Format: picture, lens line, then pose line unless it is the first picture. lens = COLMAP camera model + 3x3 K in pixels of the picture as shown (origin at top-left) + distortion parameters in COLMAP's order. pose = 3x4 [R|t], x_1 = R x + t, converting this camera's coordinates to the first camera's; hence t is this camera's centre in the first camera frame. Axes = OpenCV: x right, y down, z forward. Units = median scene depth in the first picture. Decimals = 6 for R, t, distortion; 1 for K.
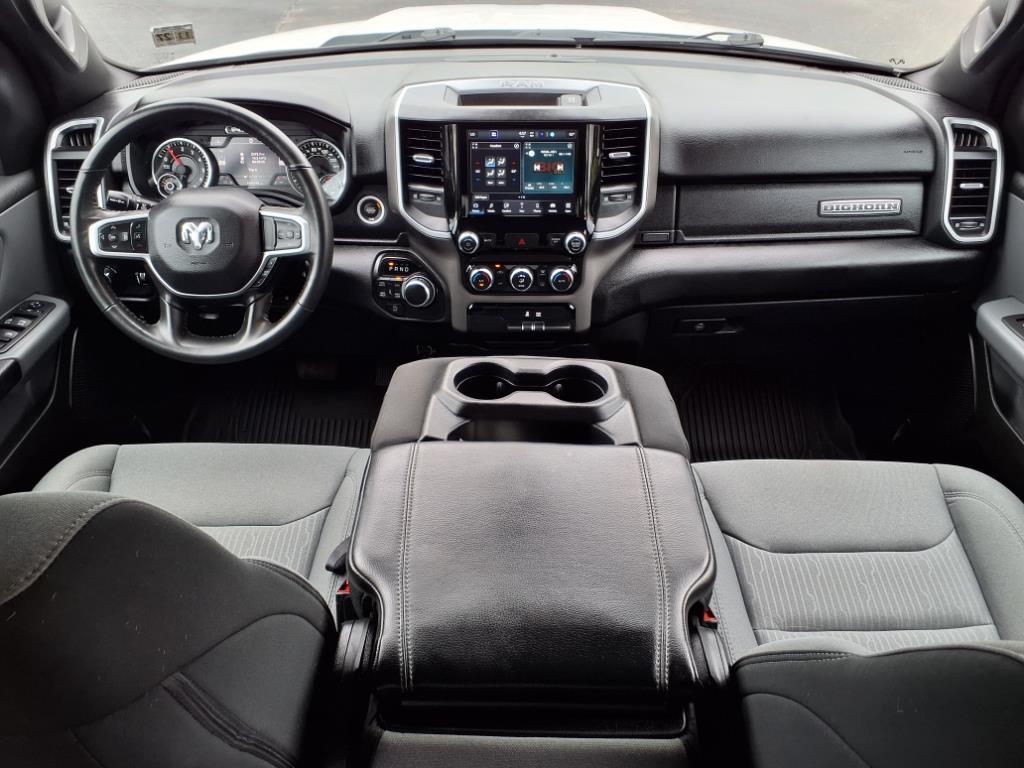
lens RADIAL K [[804.3, 0, 498.0], [0, 804.3, 387.5], [0, 0, 1]] dist [0.201357, -0.002576]
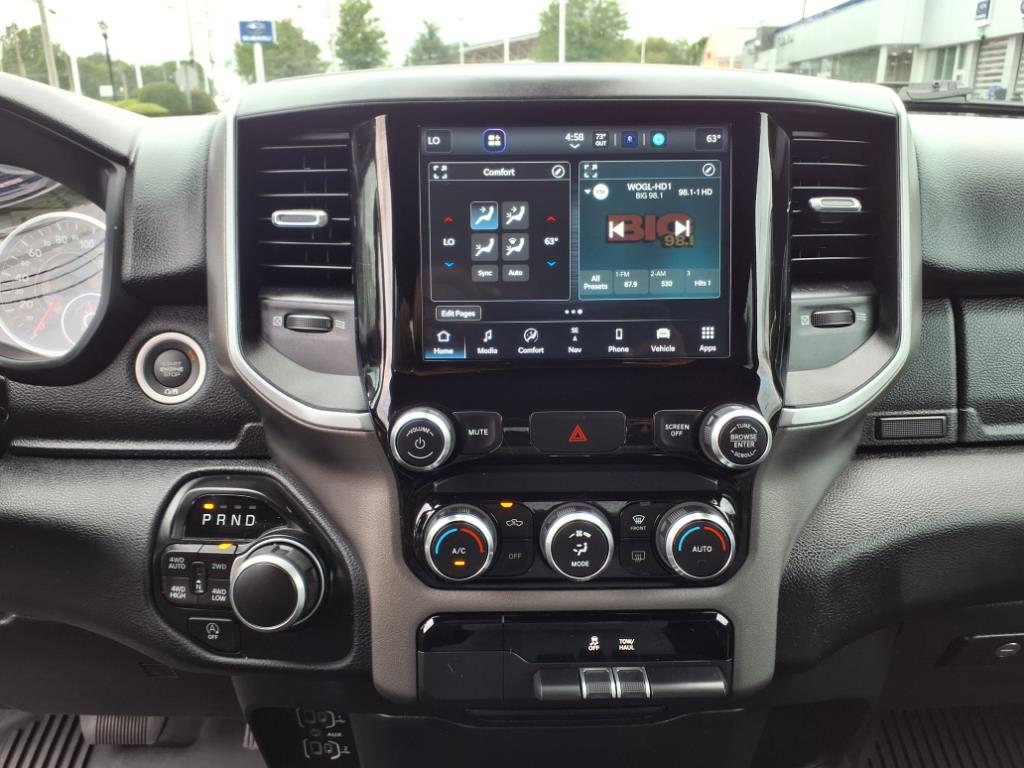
lens RADIAL K [[805.7, 0, 512.0], [0, 805.7, 384.0], [0, 0, 1]] dist [0.139864, -0.449018]
pose [[0.998904, -0.009101, 0.045923, -0.013885], [0.021885, 0.957920, -0.286200, -0.103074], [-0.041386, 0.286892, 0.957069, 0.666255]]
